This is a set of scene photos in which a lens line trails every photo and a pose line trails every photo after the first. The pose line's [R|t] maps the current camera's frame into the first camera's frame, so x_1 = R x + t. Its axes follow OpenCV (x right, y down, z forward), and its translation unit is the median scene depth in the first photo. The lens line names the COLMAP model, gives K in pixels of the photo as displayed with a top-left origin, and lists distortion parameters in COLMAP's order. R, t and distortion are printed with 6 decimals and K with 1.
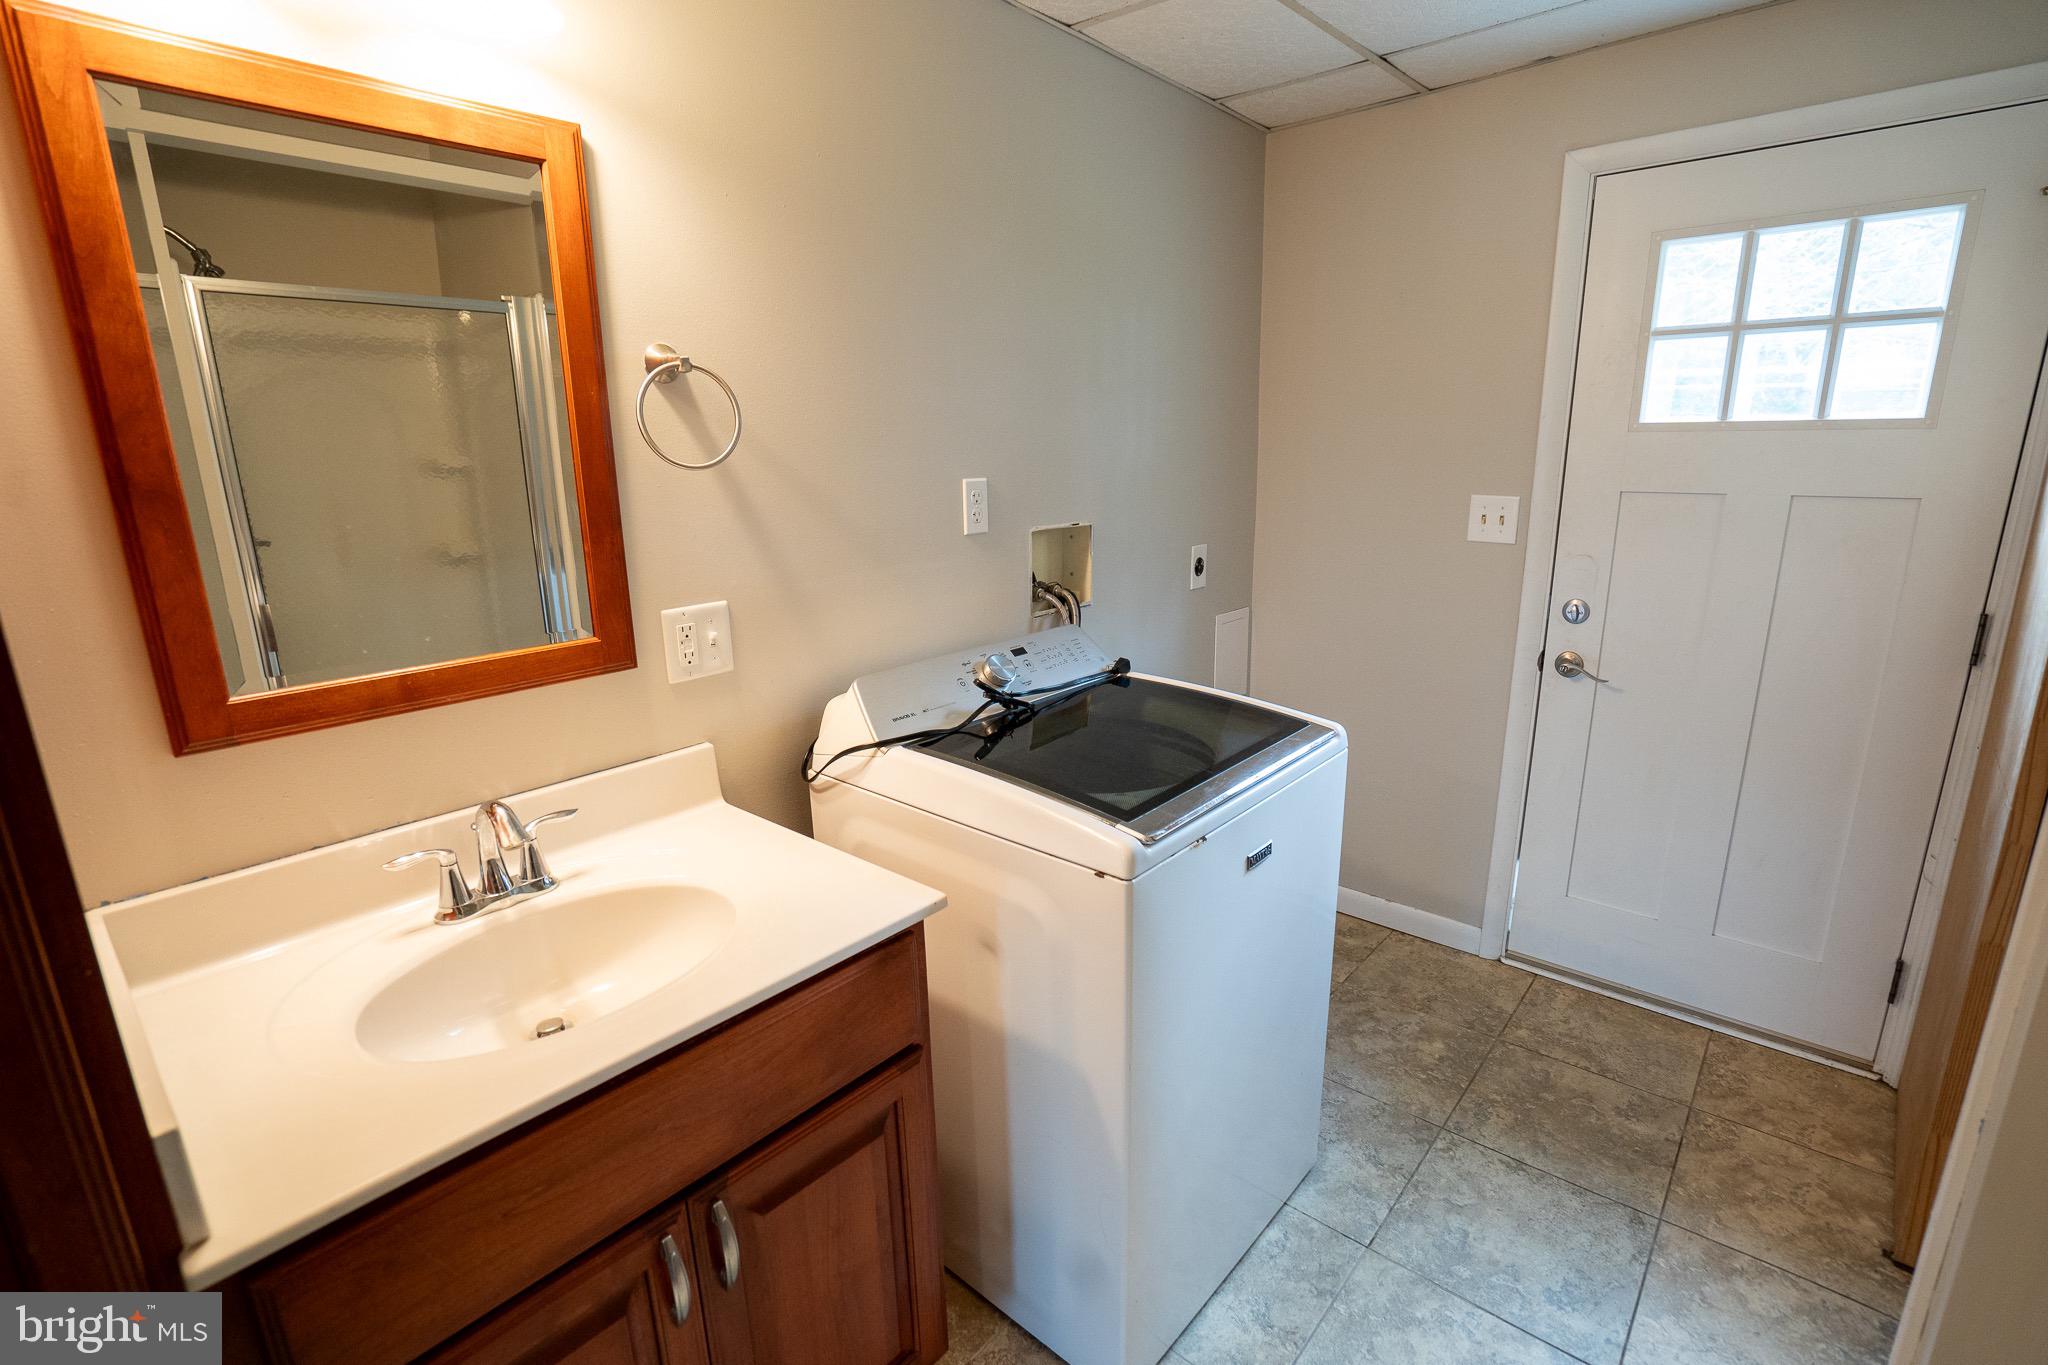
lens RADIAL K [[939.0, 0, 1015.2], [0, 939.0, 682.6], [0, 0, 1]] dist [-0.054387, 0.016913]
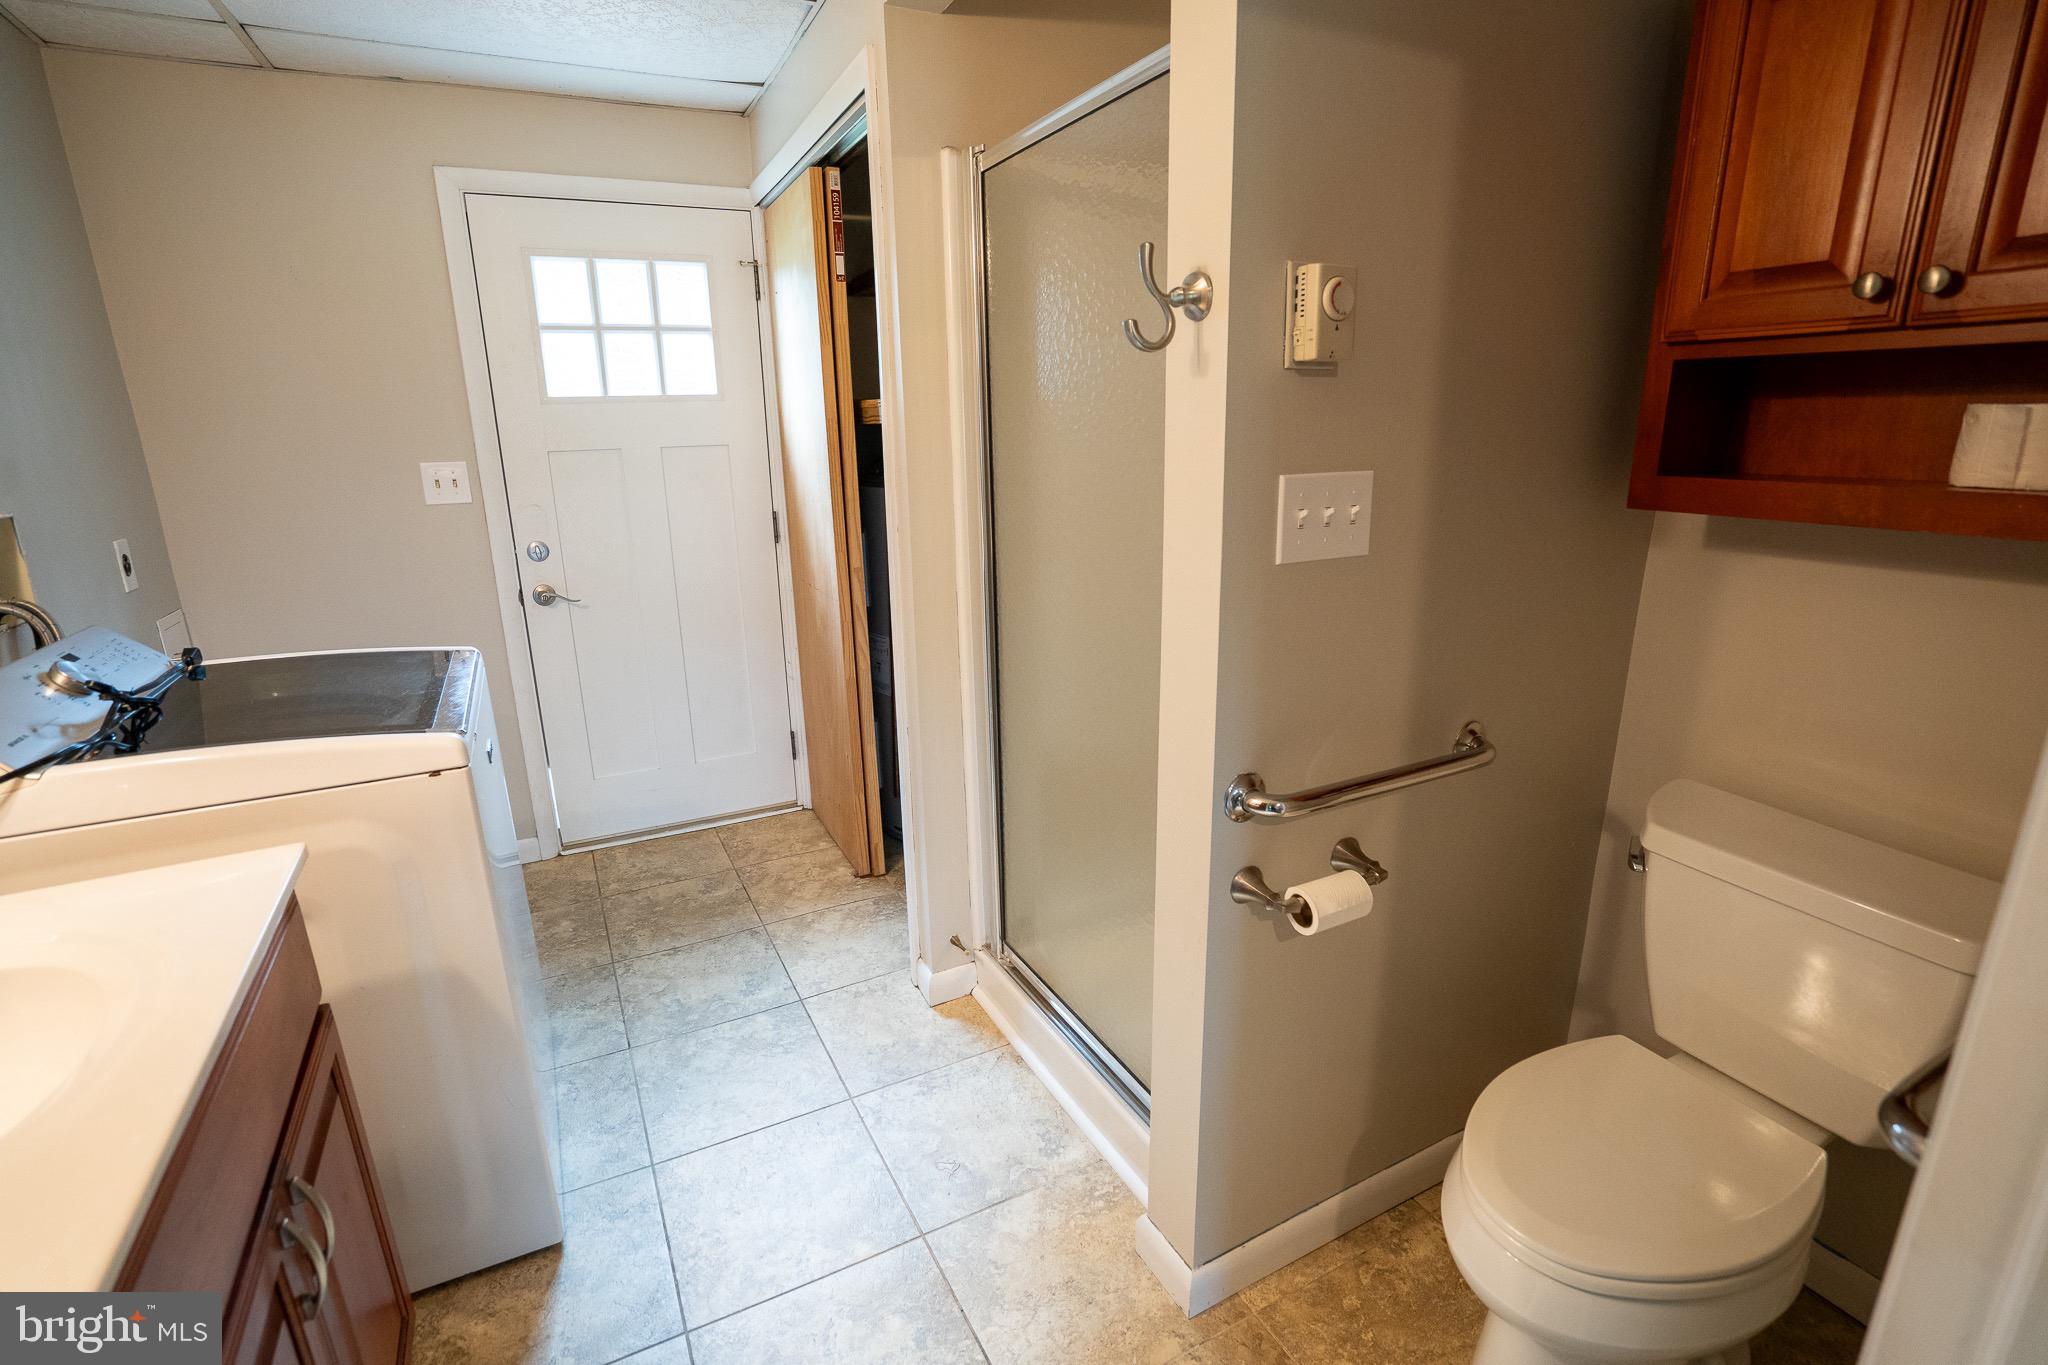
lens RADIAL K [[959.2, 0, 1023.6], [0, 959.2, 686.4], [0, 0, 1]] dist [-0.059567, 0.022306]
pose [[0.353209, -0.239689, 0.904319, -0.421256], [0.239877, 0.957512, 0.160096, 0.059458], [-0.904269, 0.160378, 0.395697, -0.066675]]
